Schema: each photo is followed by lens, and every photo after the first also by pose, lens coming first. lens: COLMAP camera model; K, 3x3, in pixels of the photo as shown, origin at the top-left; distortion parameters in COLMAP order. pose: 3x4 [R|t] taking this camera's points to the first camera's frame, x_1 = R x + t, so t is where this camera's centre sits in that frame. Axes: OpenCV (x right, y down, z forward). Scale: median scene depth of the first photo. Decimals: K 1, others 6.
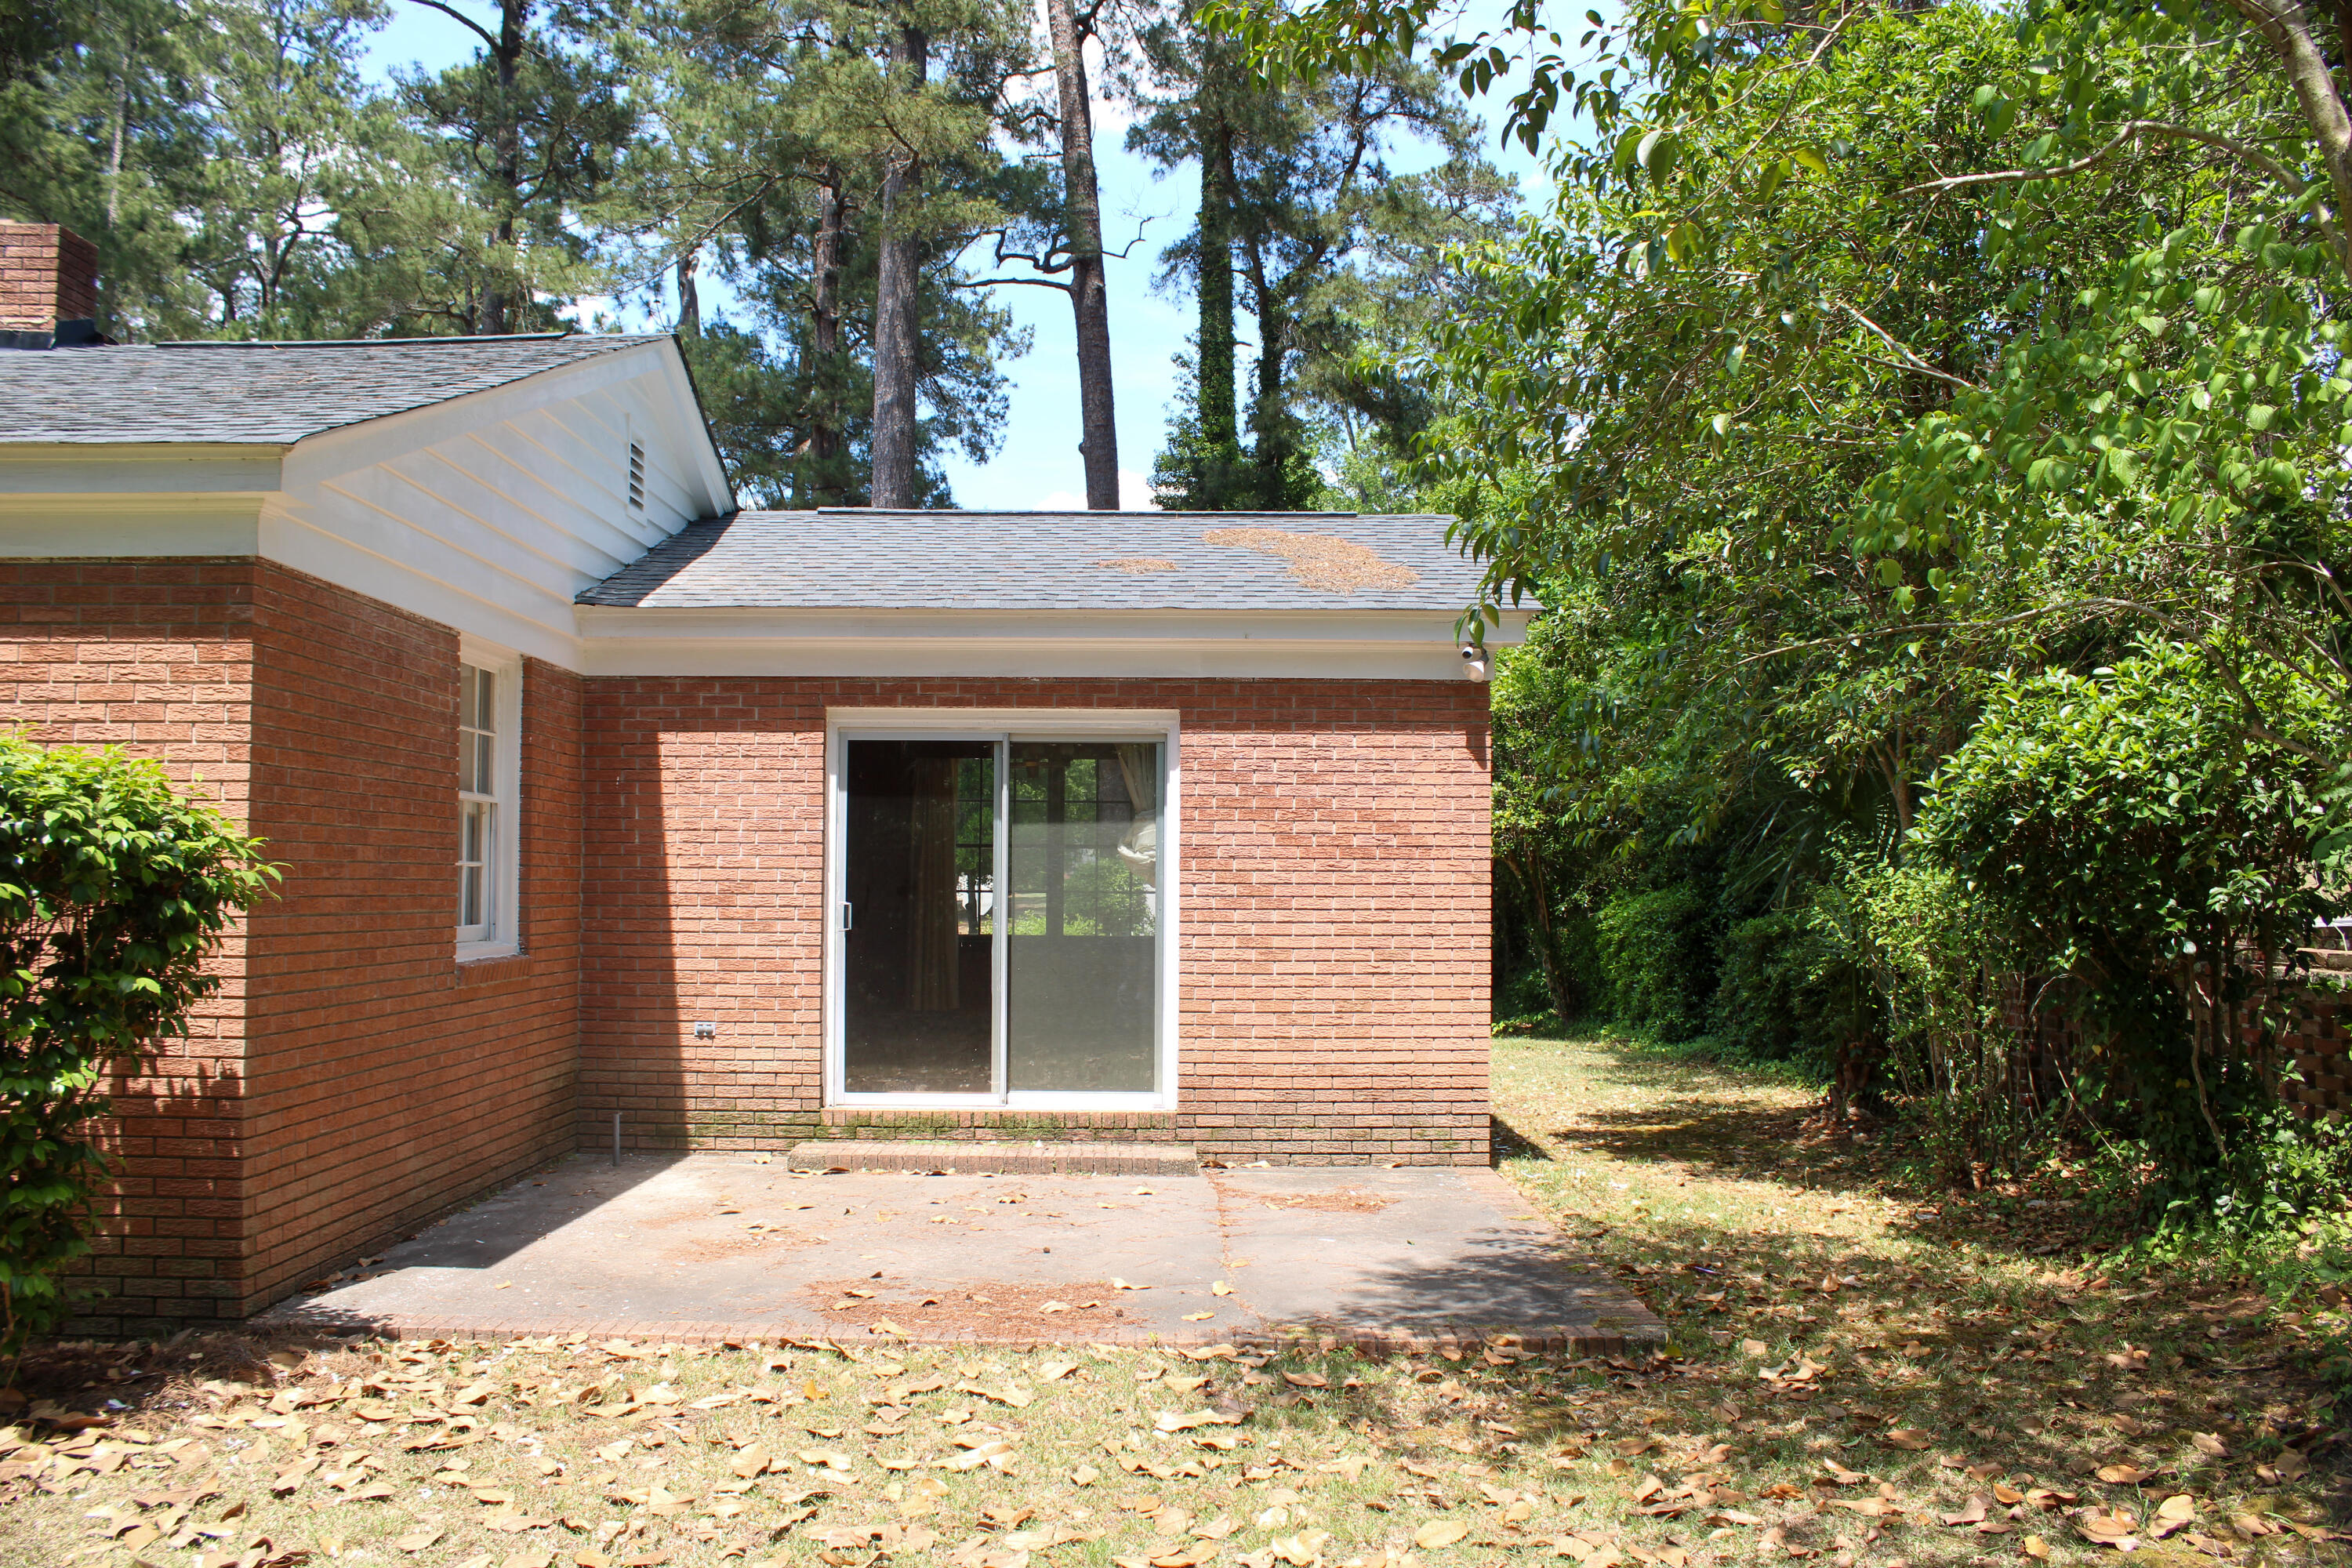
lens RADIAL K [[1981.5, 0, 1185.8], [0, 1981.5, 793.7], [0, 0, 1]] dist [-0.158121, 0.129149]
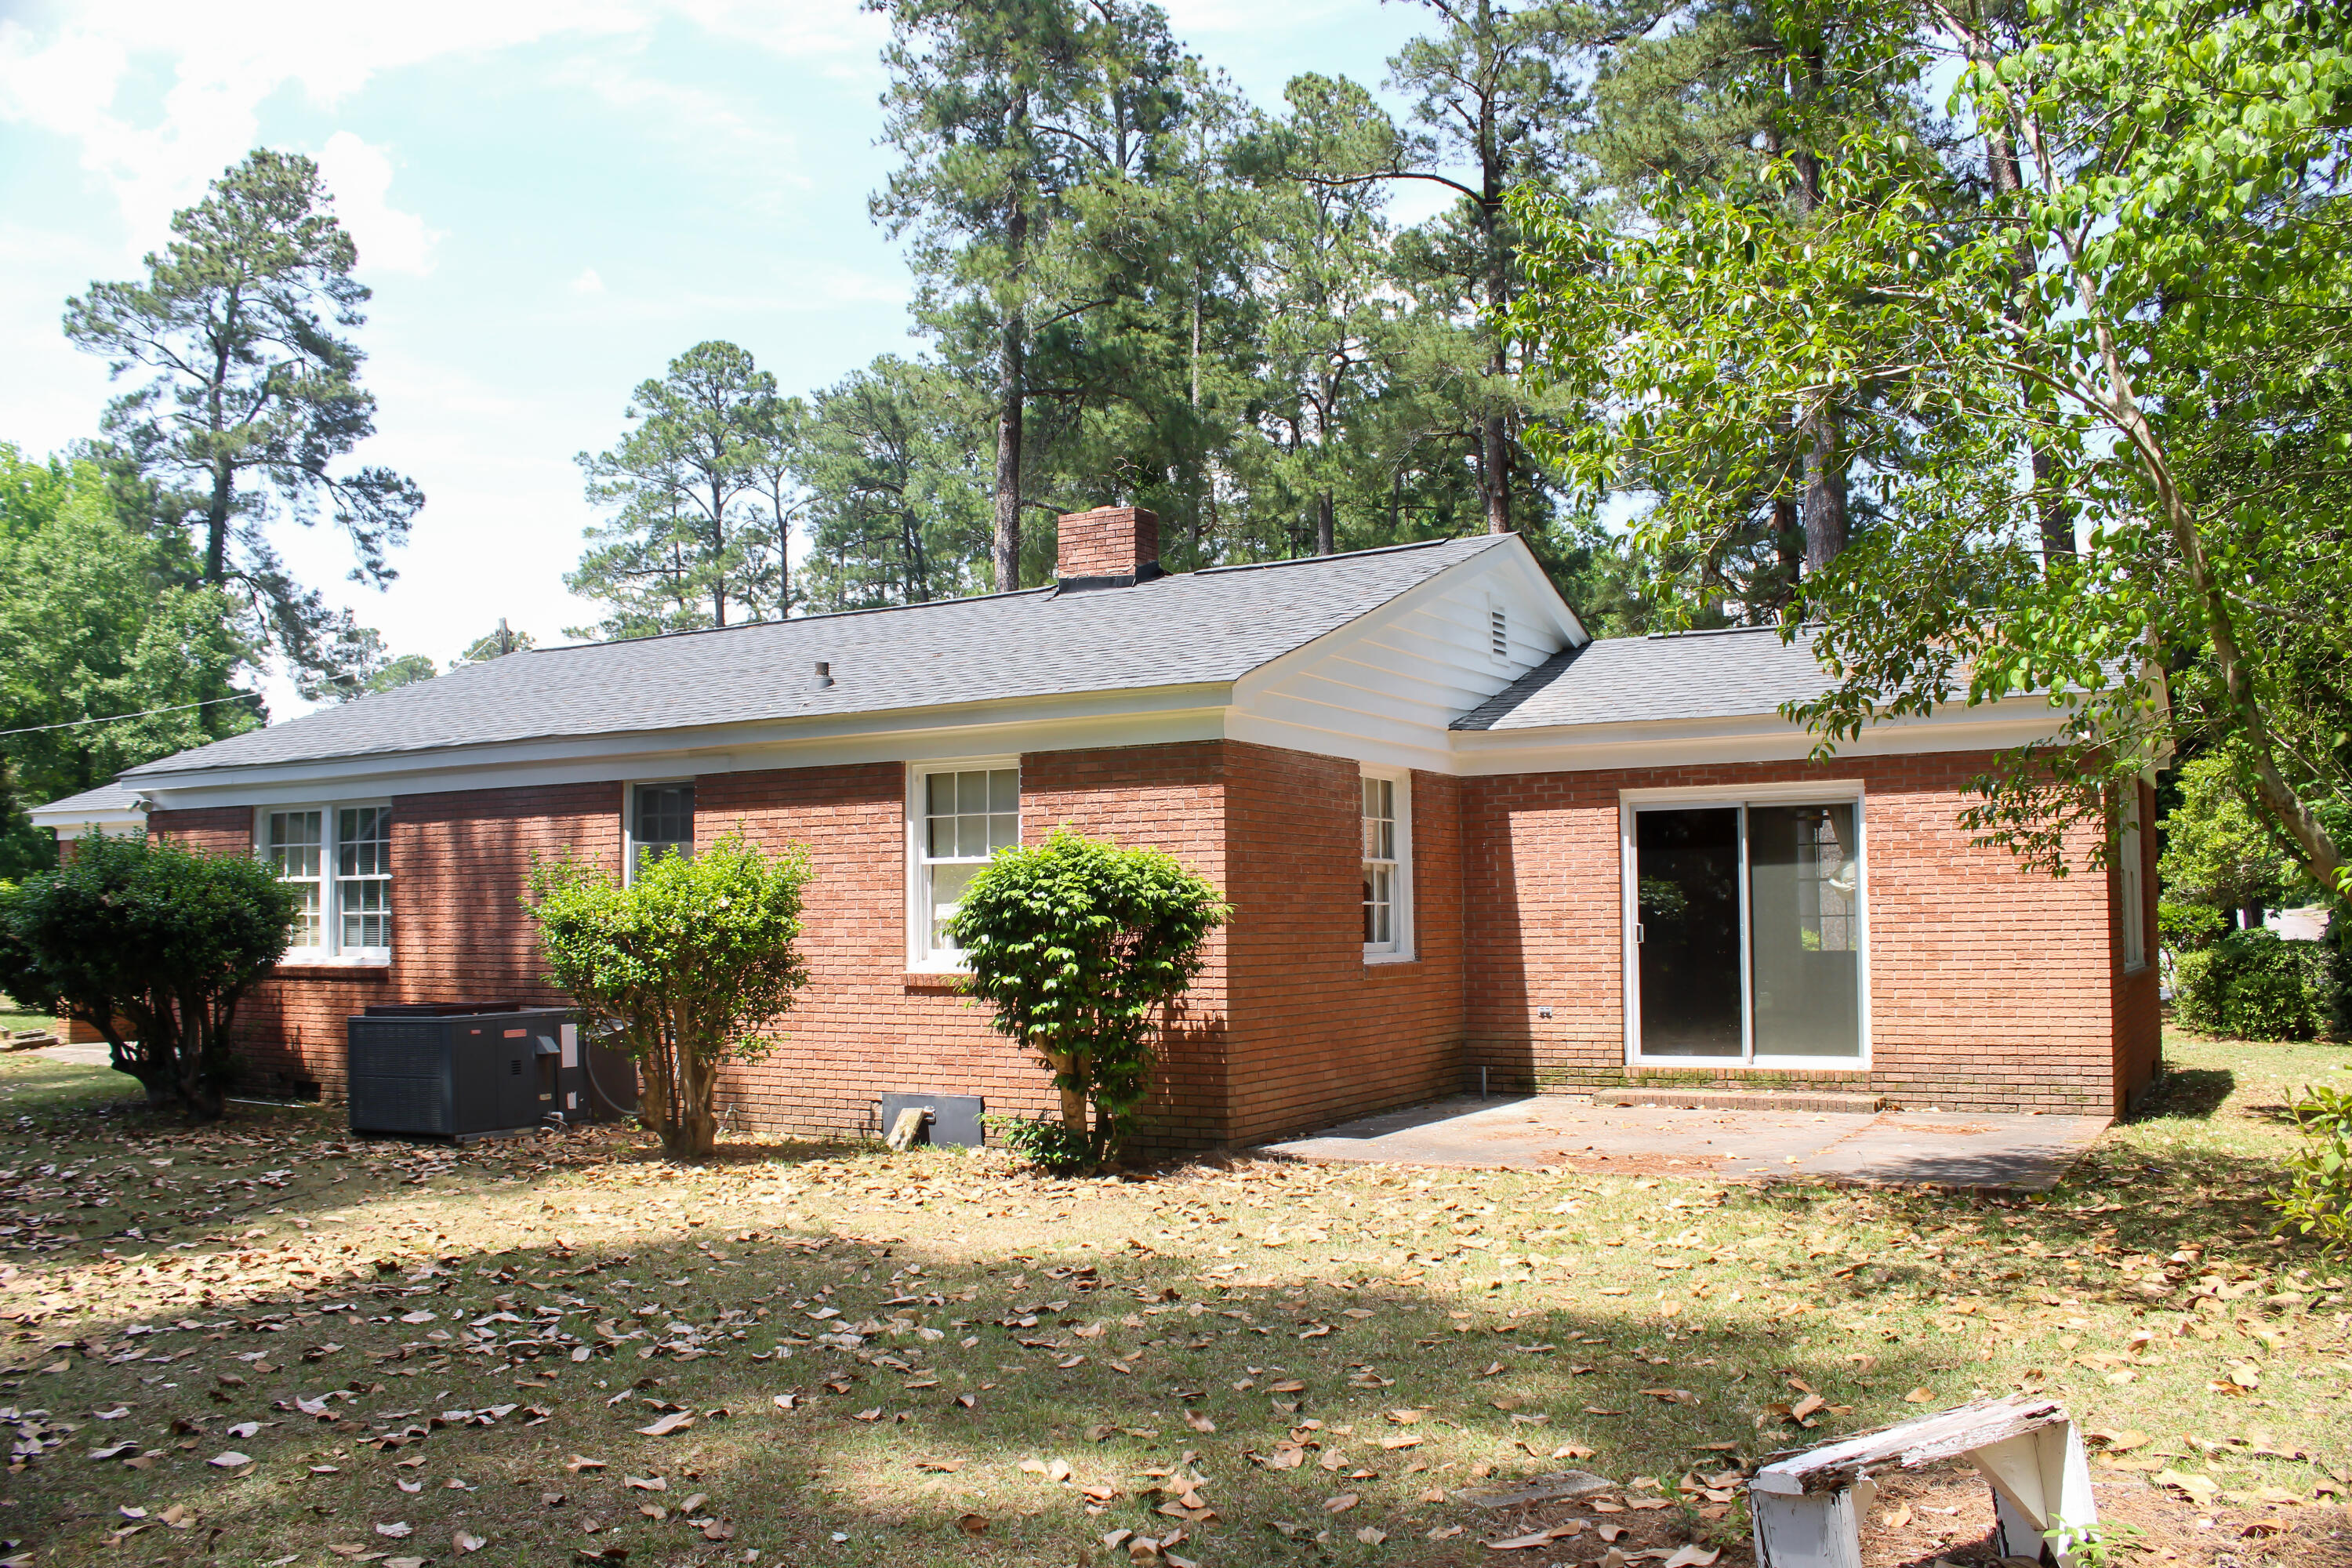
lens RADIAL K [[1981.5, 0, 1186.9], [0, 1981.5, 781.3], [0, 0, 1]] dist [-0.158121, 0.129149]
pose [[0.858216, -0.050950, -0.510753, 0.289644], [0.037623, 0.998629, -0.036400, -0.009416], [0.511907, 0.012023, 0.858957, -0.415681]]
